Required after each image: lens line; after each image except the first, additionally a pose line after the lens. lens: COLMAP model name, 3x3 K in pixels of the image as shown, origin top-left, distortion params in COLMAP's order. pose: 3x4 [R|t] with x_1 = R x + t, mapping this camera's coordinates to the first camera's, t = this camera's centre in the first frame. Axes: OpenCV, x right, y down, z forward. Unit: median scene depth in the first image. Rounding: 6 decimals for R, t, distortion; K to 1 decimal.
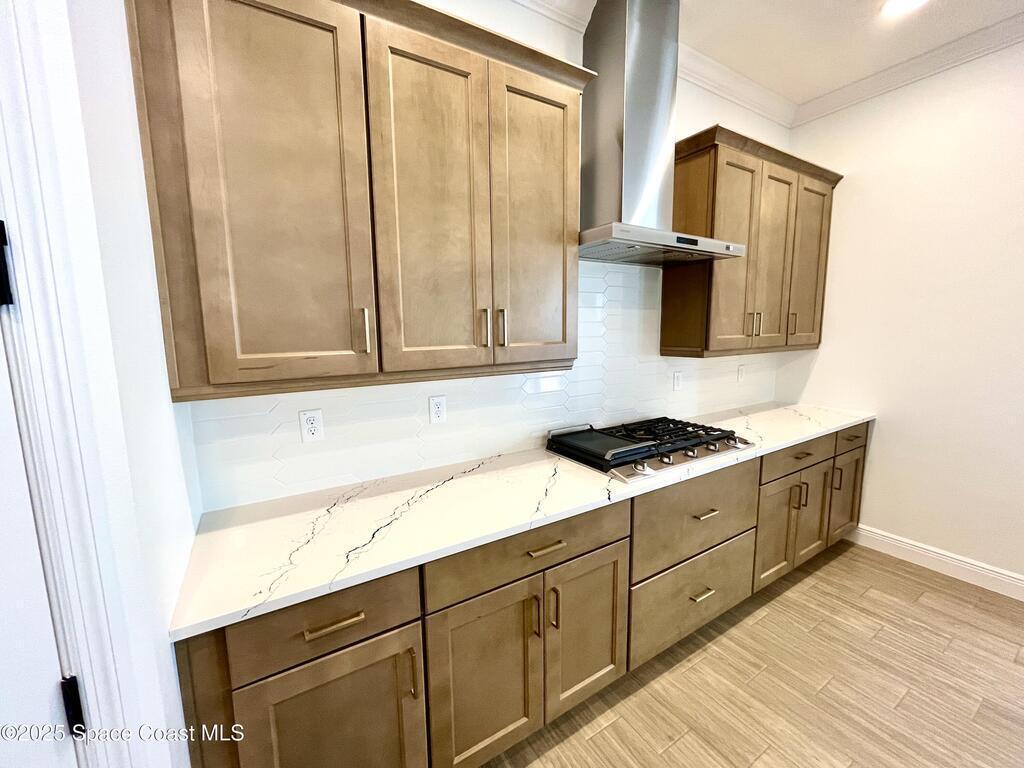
lens RADIAL K [[417.4, 0, 506.9], [0, 417.4, 380.8], [0, 0, 1]] dist [-0.003707, -0.000458]
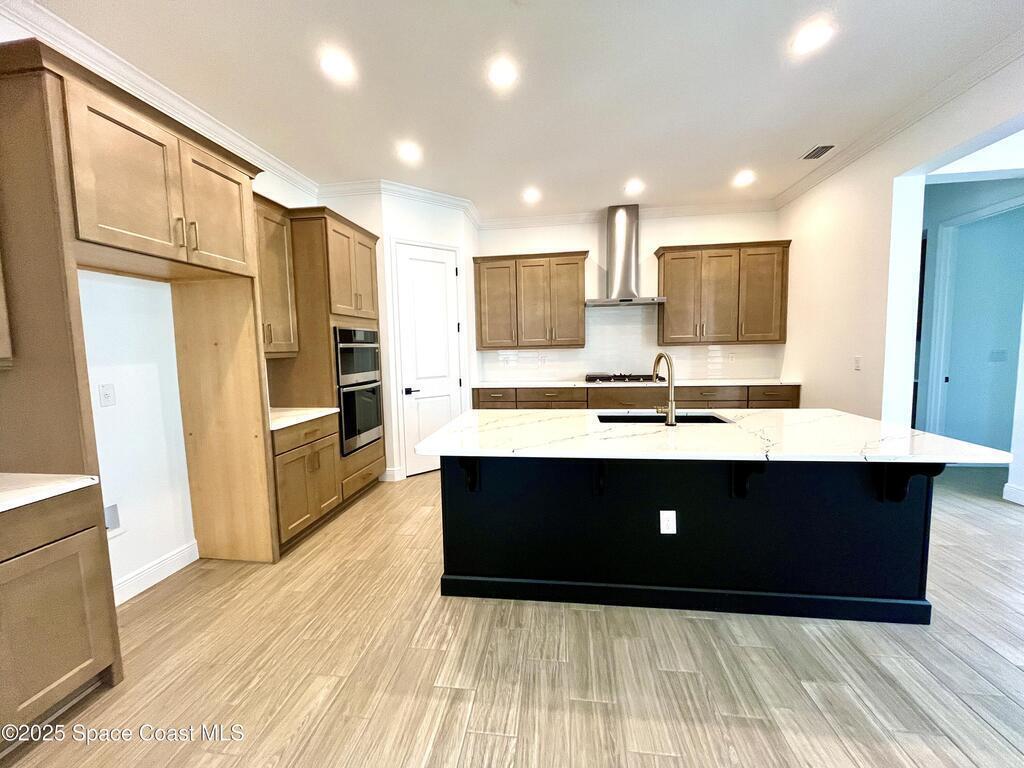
lens RADIAL K [[417.4, 0, 508.5], [0, 417.4, 385.5], [0, 0, 1]] dist [-0.003707, -0.000458]
pose [[0.773889, 0.059408, -0.630528, 2.009176], [-0.063971, 0.997831, 0.015499, 0.278067], [0.630082, 0.028341, 0.776011, -1.974640]]
